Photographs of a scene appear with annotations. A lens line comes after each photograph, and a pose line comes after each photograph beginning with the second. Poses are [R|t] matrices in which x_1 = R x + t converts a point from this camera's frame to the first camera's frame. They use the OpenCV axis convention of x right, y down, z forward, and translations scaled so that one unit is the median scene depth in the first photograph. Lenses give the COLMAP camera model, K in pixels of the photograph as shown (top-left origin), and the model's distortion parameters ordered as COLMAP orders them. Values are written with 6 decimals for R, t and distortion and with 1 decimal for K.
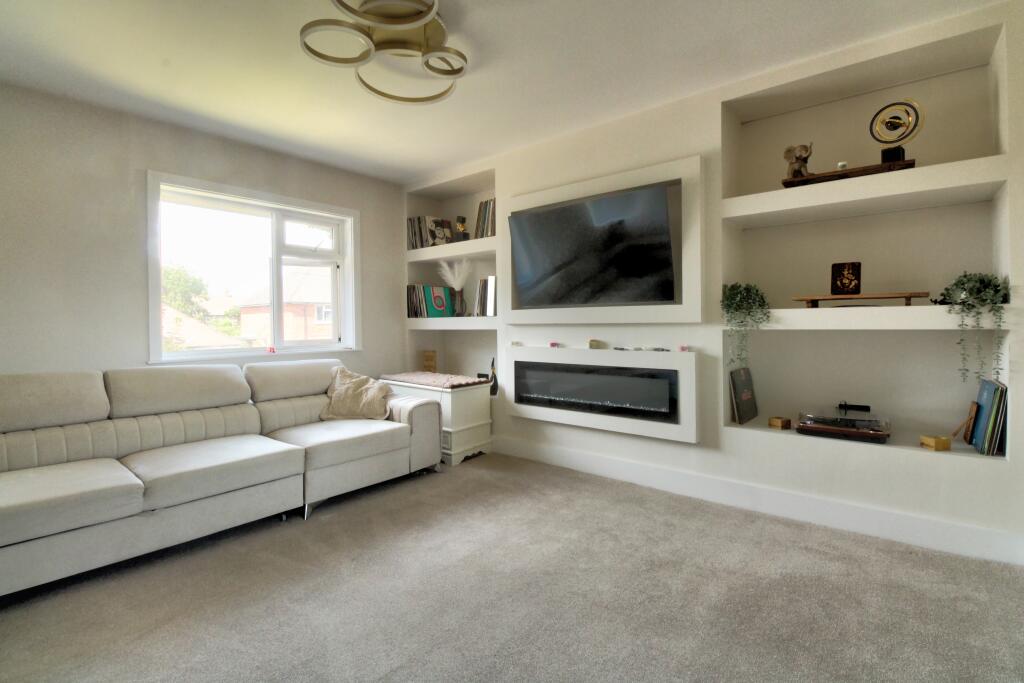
lens RADIAL K [[473.8, 0, 513.2], [0, 473.8, 324.0], [0, 0, 1]] dist [0.001123, -0.013547]
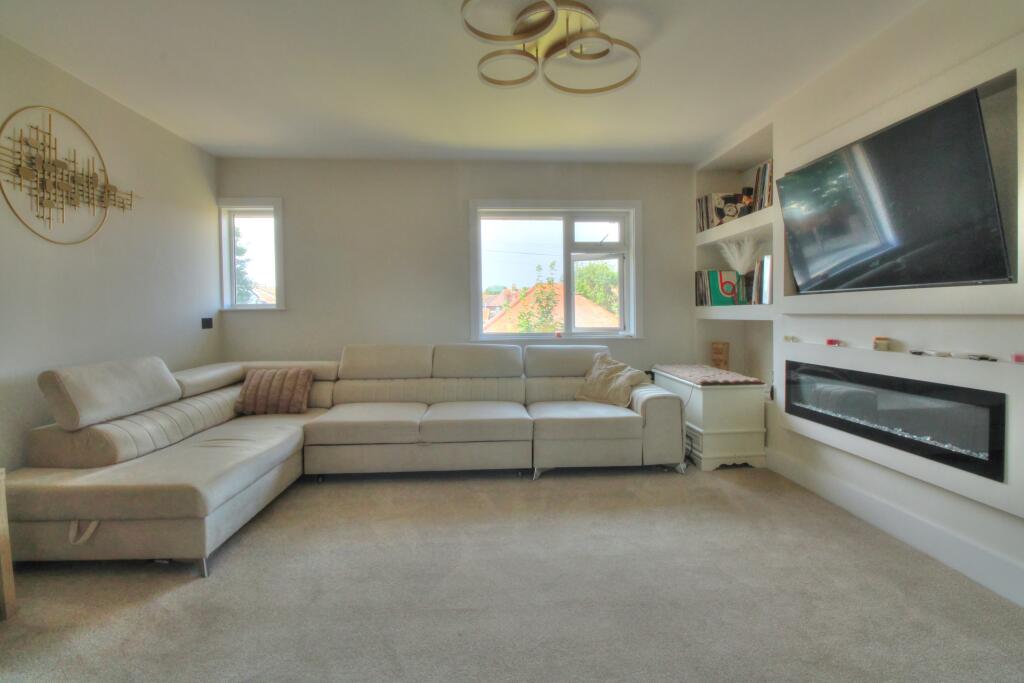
lens RADIAL K [[480.6, 0, 514.8], [0, 480.6, 324.2], [0, 0, 1]] dist [0.003738, -0.013989]
pose [[0.689102, 0.021867, -0.724335, 0.305236], [-0.002074, 0.999600, 0.028203, -0.004953], [0.724662, -0.017932, 0.688872, 0.122035]]
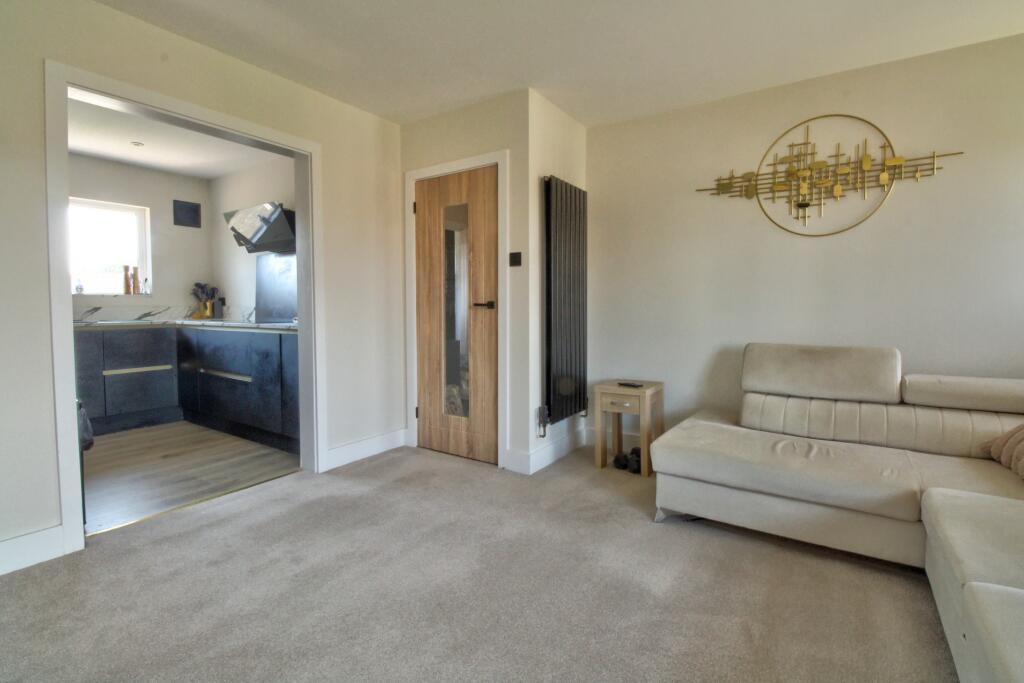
lens RADIAL K [[480.6, 0, 514.8], [0, 480.6, 324.2], [0, 0, 1]] dist [0.003738, -0.013989]
pose [[-0.994523, 0.018492, -0.102865, -0.115242], [0.013572, 0.998740, 0.048319, -0.001581], [0.103629, 0.046658, -0.993521, 0.929095]]
